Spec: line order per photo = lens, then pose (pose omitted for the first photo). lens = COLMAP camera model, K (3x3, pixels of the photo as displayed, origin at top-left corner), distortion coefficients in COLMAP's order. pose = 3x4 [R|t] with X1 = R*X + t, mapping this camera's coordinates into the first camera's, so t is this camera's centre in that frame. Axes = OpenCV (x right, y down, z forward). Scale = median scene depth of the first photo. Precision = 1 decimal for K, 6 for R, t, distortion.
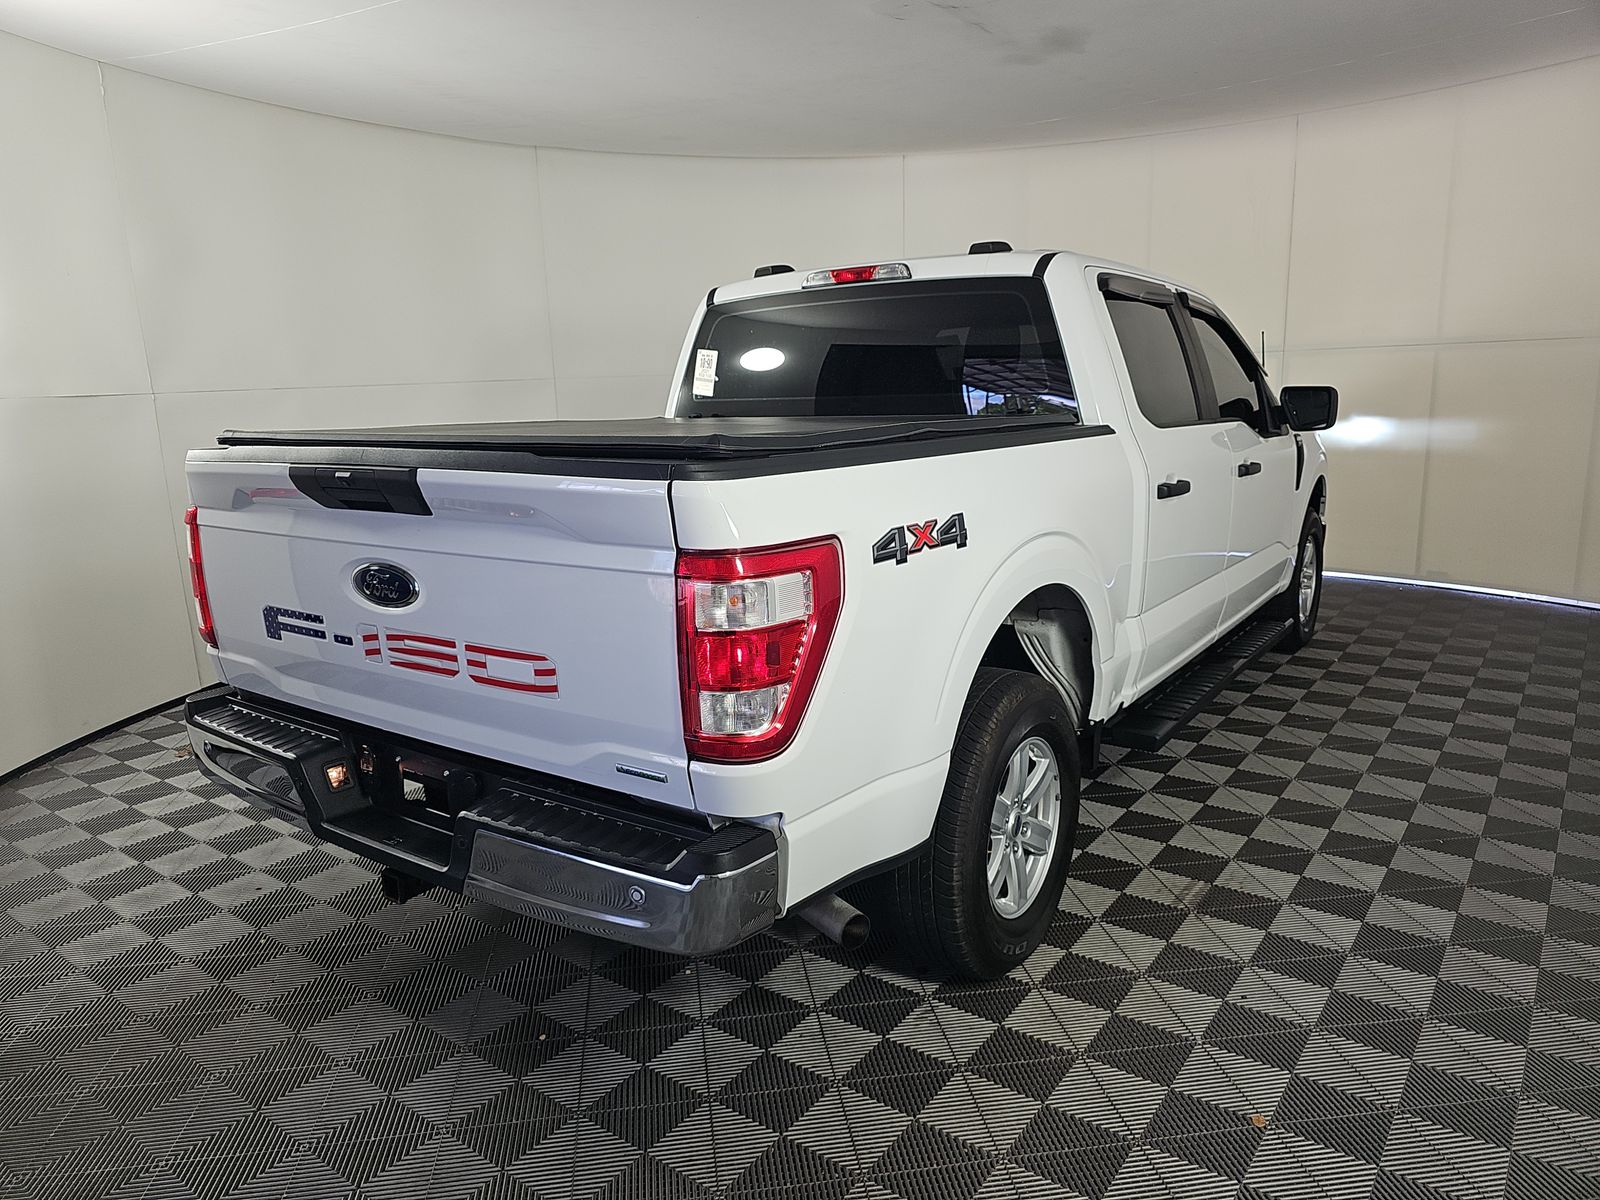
lens RADIAL K [[1092.2, 0, 786.0], [0, 1092.2, 595.2], [0, 0, 1]] dist [0.040344, -0.031946]
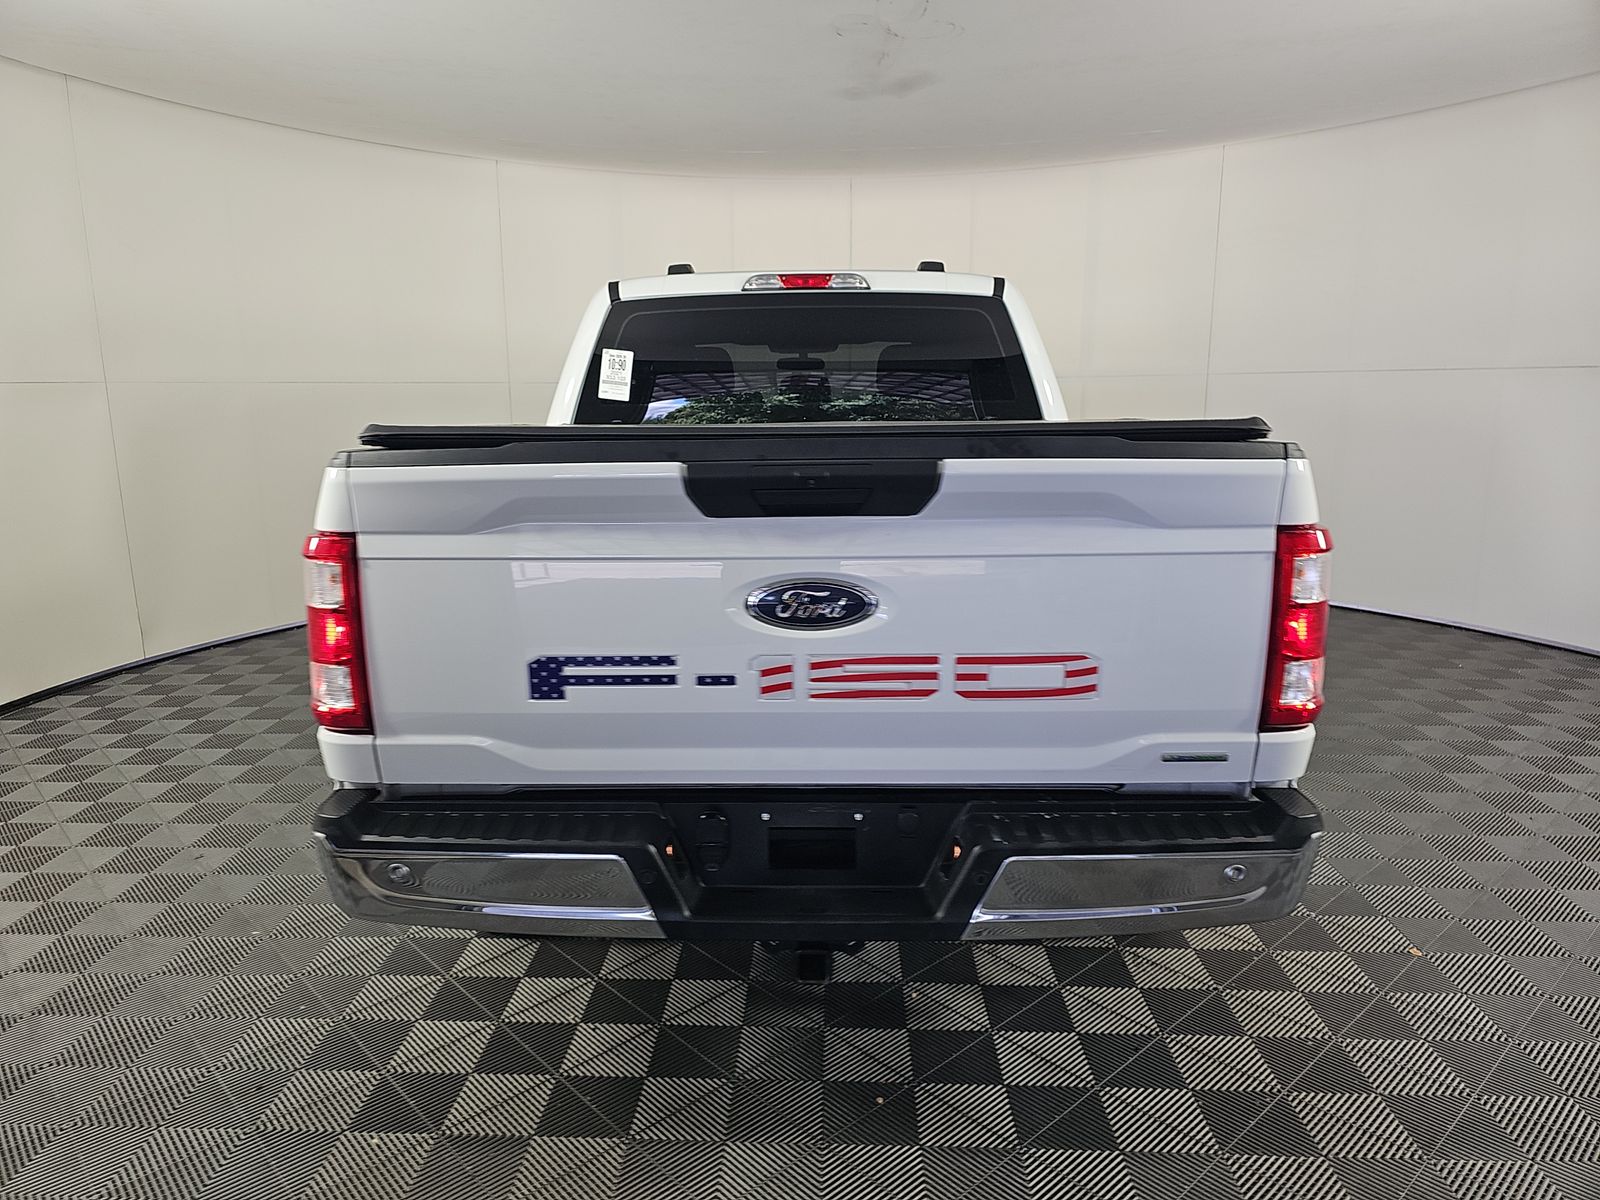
lens RADIAL K [[1092.2, 0, 796.9], [0, 1092.2, 602.5], [0, 0, 1]] dist [0.040344, -0.031946]
pose [[0.814146, -0.083464, 0.574630, -0.737729], [0.095018, 0.995426, 0.009961, -0.017168], [-0.572833, 0.046491, 0.818353, 0.278551]]
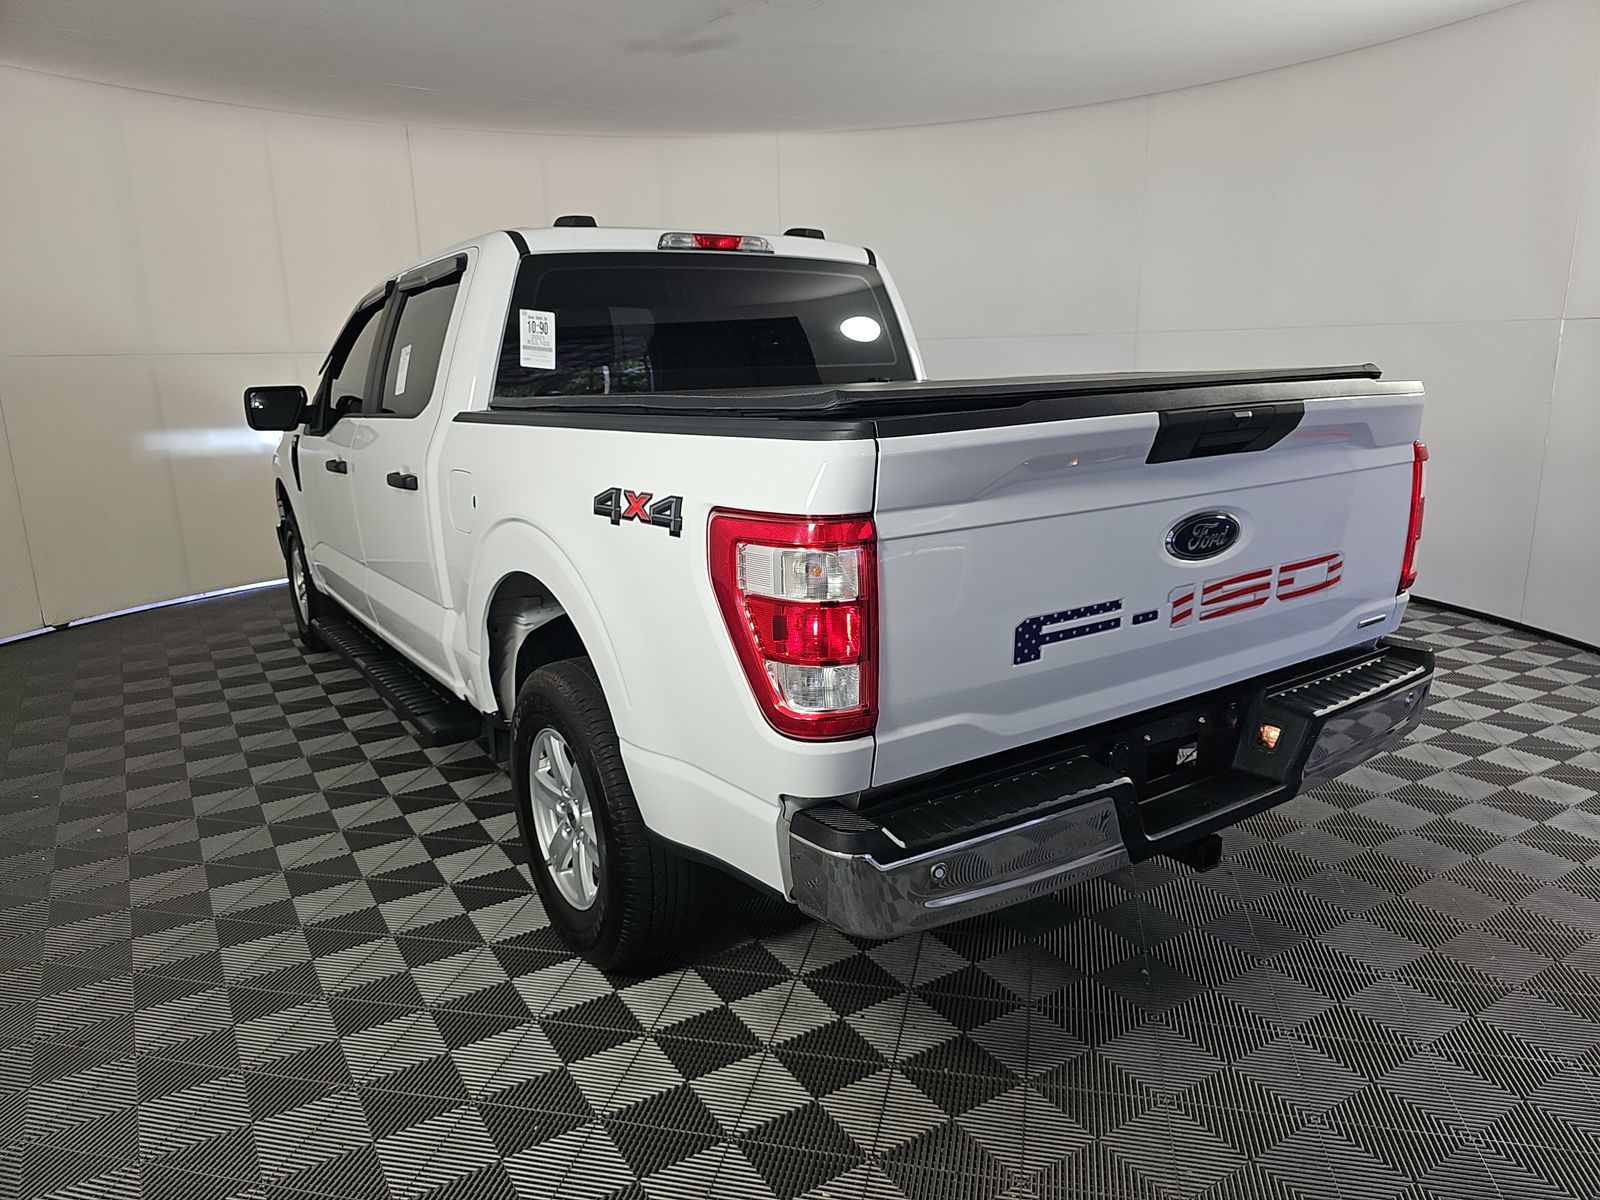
lens RADIAL K [[1092.2, 0, 831.5], [0, 1092.2, 596.1], [0, 0, 1]] dist [0.040344, -0.031946]
pose [[0.319826, -0.180774, 0.930071, -1.172837], [0.196434, 0.972953, 0.121560, -0.118535], [-0.926890, 0.143820, 0.346685, 0.843443]]
